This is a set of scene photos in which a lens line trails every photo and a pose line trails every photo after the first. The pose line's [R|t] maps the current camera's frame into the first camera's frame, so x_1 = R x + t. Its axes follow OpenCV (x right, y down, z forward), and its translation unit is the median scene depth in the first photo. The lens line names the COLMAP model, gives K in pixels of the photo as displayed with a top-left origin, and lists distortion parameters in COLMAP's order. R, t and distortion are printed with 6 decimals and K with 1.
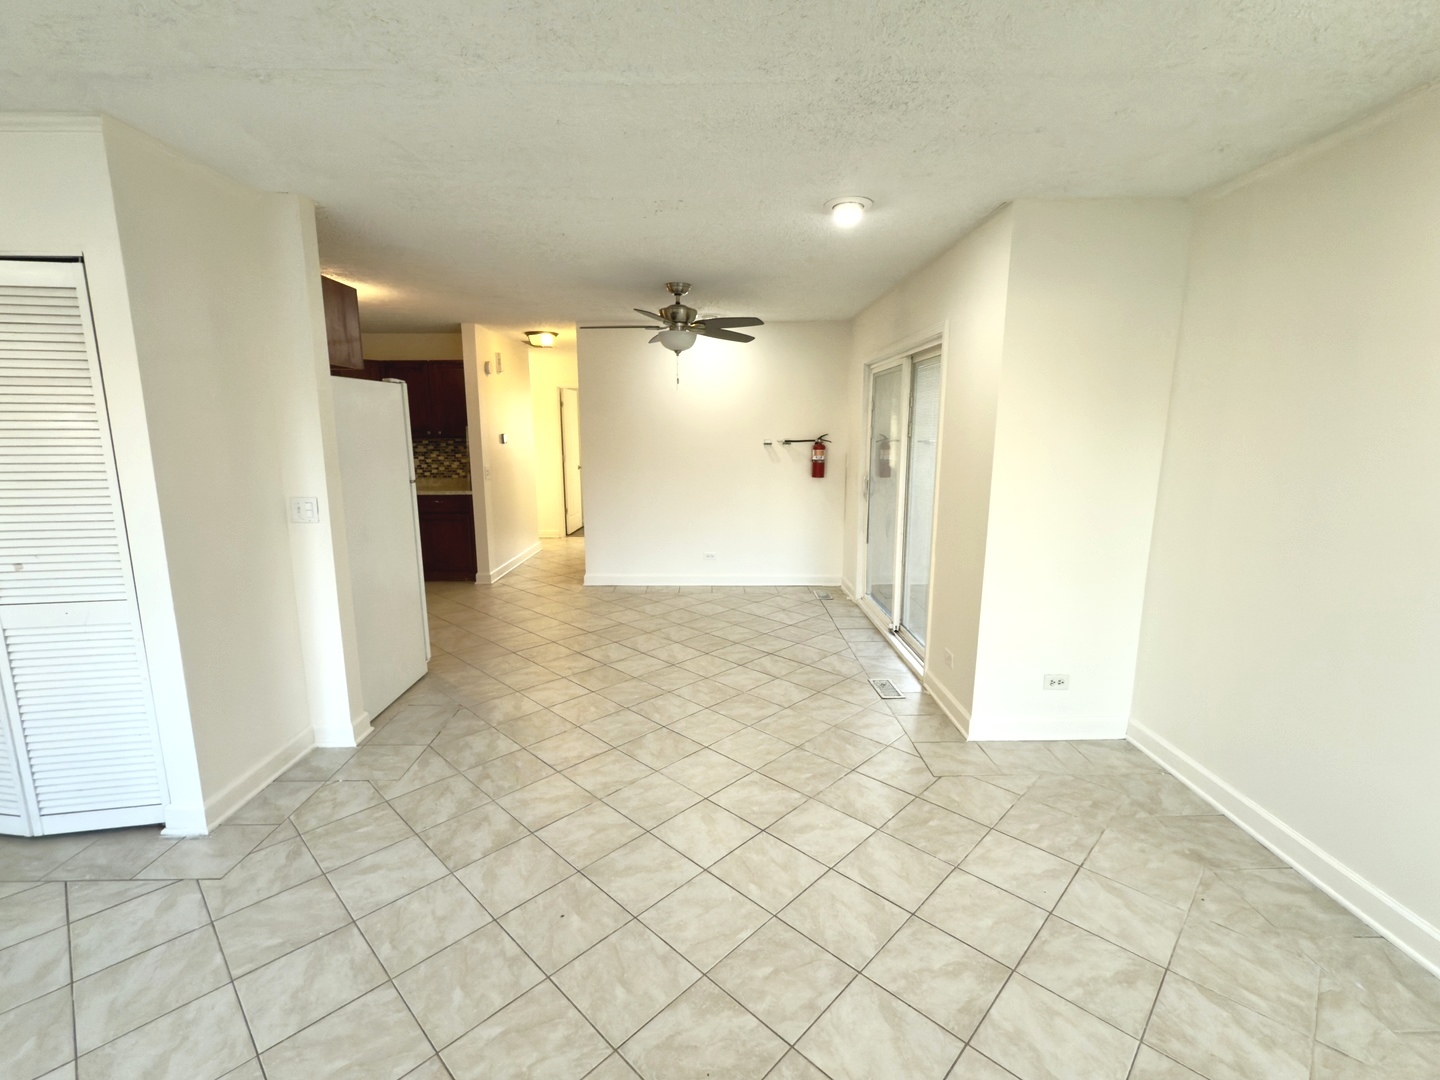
lens RADIAL K [[646.2, 0, 720.0], [0, 646.2, 540.0], [0, 0, 1]] dist [0.001420, -0.000570]
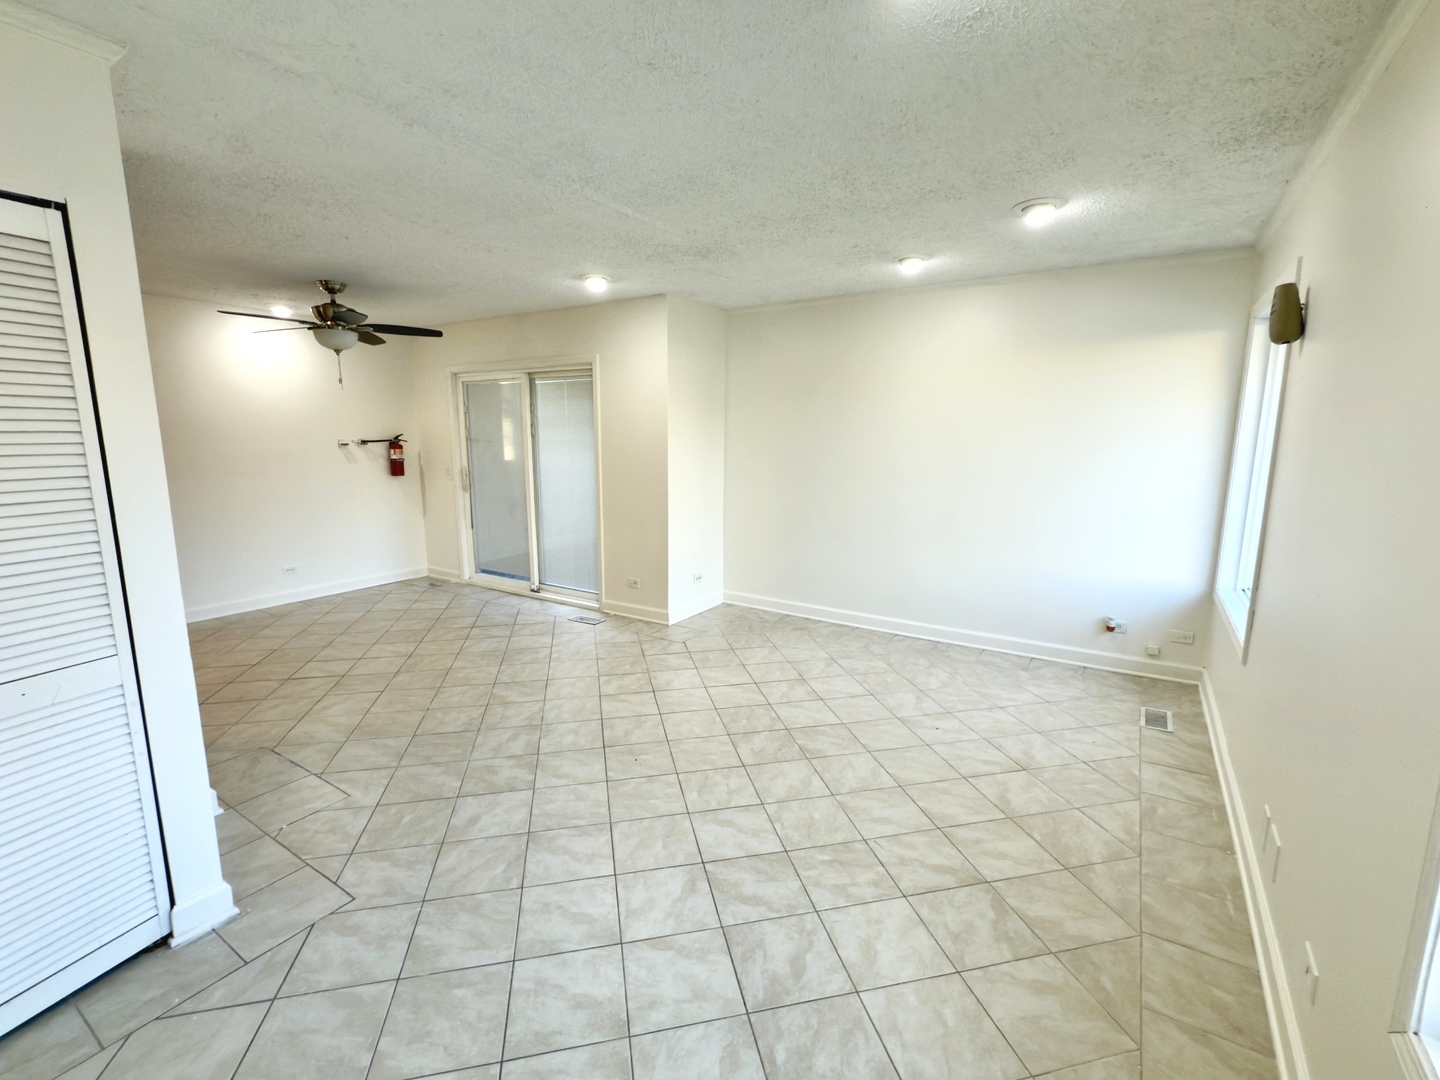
lens RADIAL K [[646.2, 0, 720.0], [0, 646.2, 540.0], [0, 0, 1]] dist [0.001420, -0.000570]
pose [[0.553711, -0.139897, 0.820874, -0.592760], [0.138954, 0.987488, 0.074563, 0.000414], [-0.821034, 0.072777, 0.566222, -0.014680]]
